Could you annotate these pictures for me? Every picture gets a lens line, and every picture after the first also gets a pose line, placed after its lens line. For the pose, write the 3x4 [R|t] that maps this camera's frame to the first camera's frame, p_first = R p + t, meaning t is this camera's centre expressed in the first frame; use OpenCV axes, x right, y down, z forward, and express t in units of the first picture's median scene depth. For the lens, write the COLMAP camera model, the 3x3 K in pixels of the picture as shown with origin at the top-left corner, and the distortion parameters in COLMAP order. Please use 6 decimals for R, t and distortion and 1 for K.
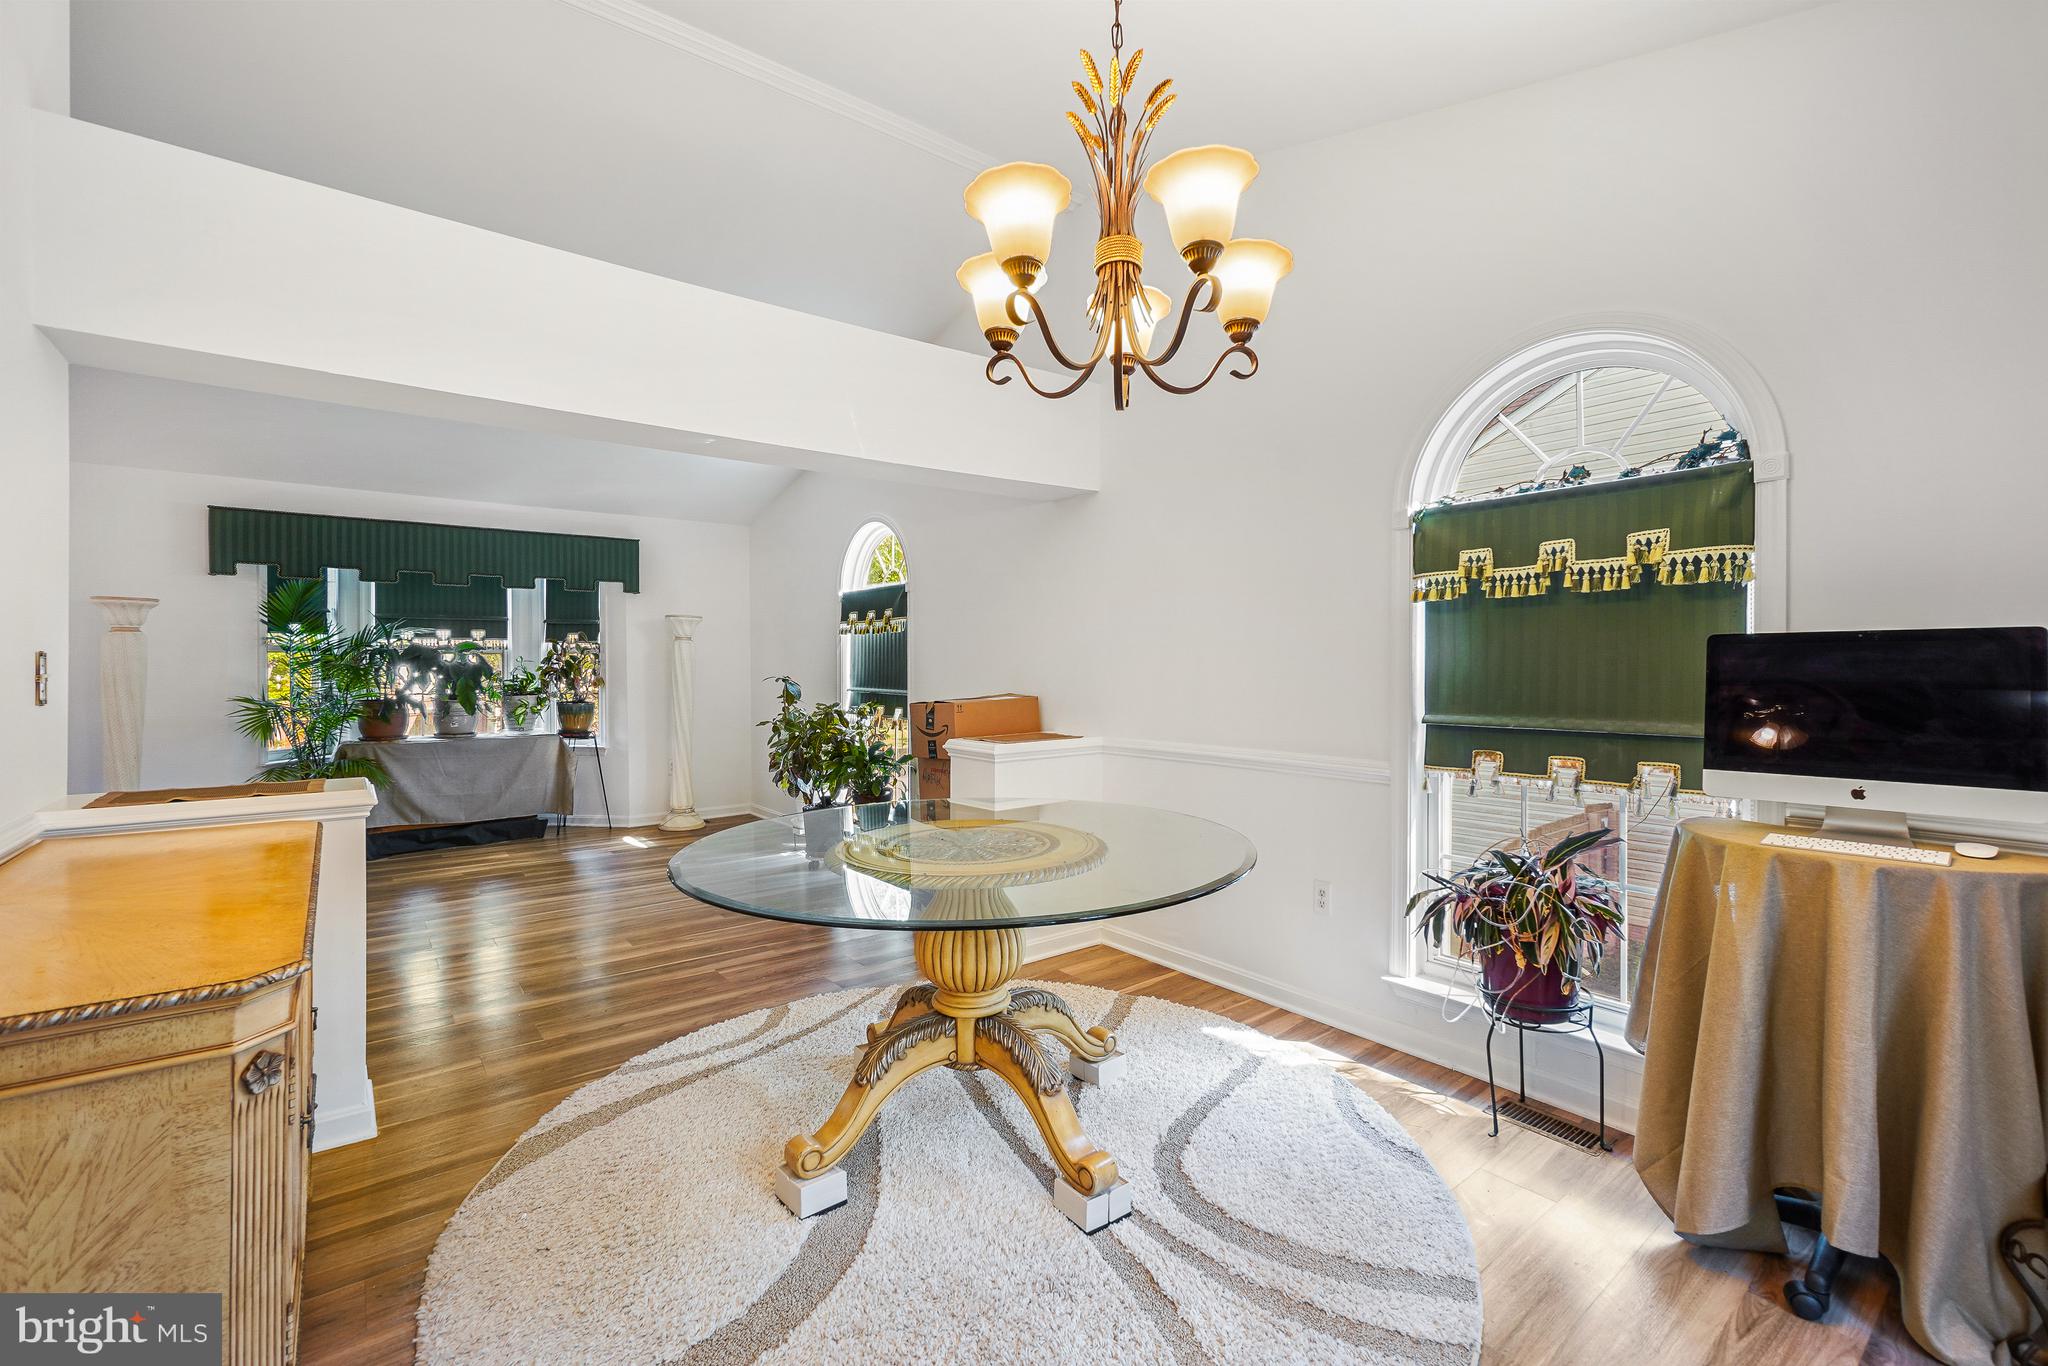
lens RADIAL K [[873.7, 0, 1018.2], [0, 873.7, 673.4], [0, 0, 1]] dist [-0.000424, 0.000133]
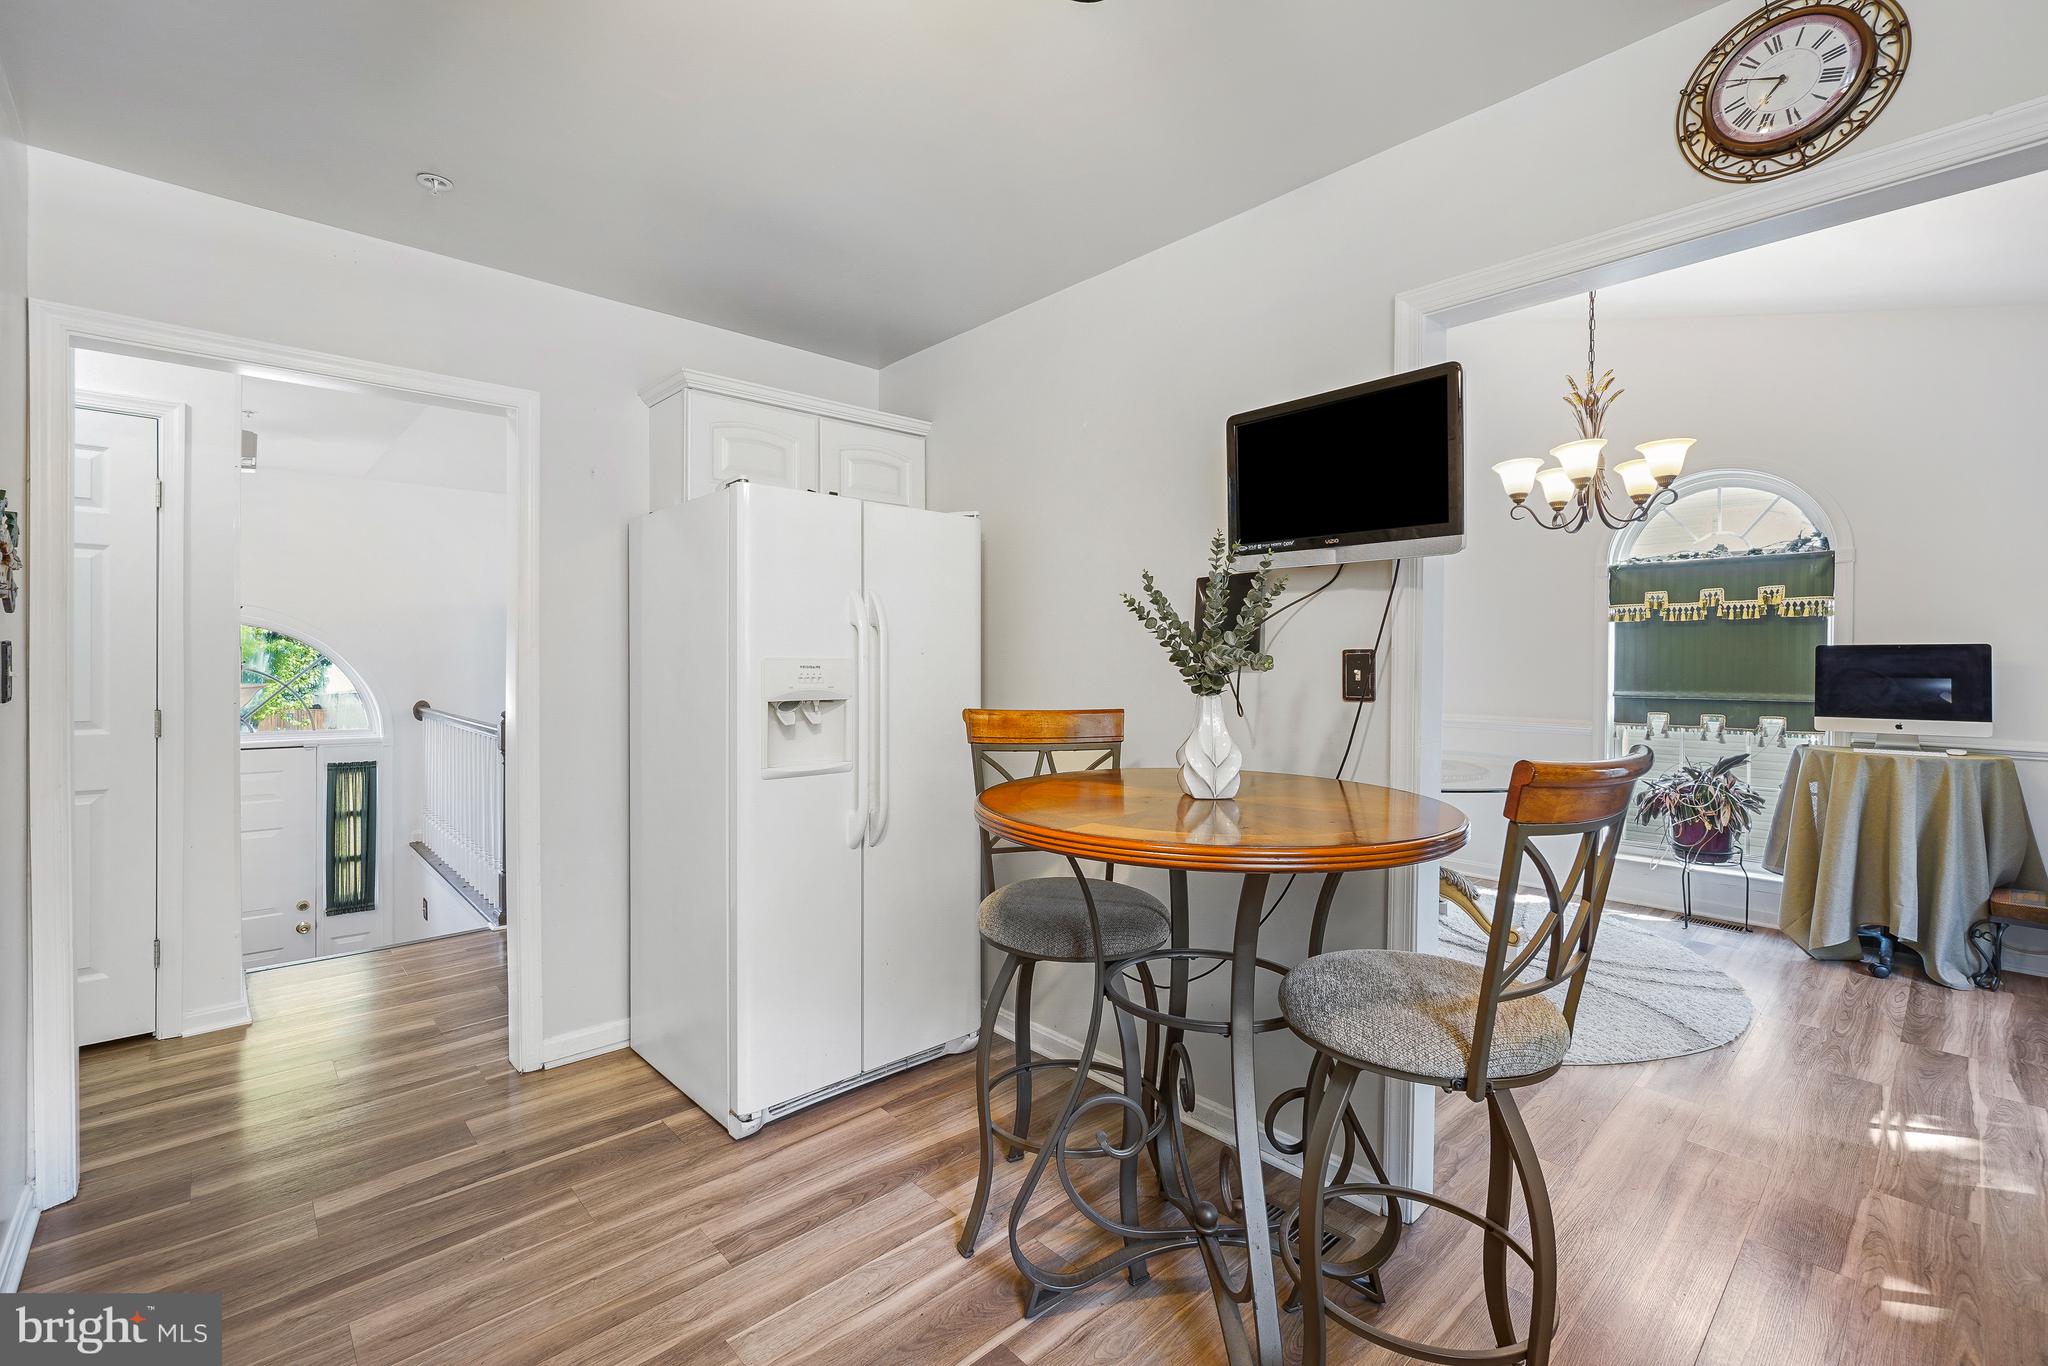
lens RADIAL K [[873.7, 0, 1018.2], [0, 873.7, 673.4], [0, 0, 1]] dist [-0.000424, 0.000133]
pose [[0.996569, 0.001894, 0.082747, -0.963440], [-0.002438, 0.999976, 0.006476, 0.007195], [-0.082733, -0.006655, 0.996550, -0.653508]]
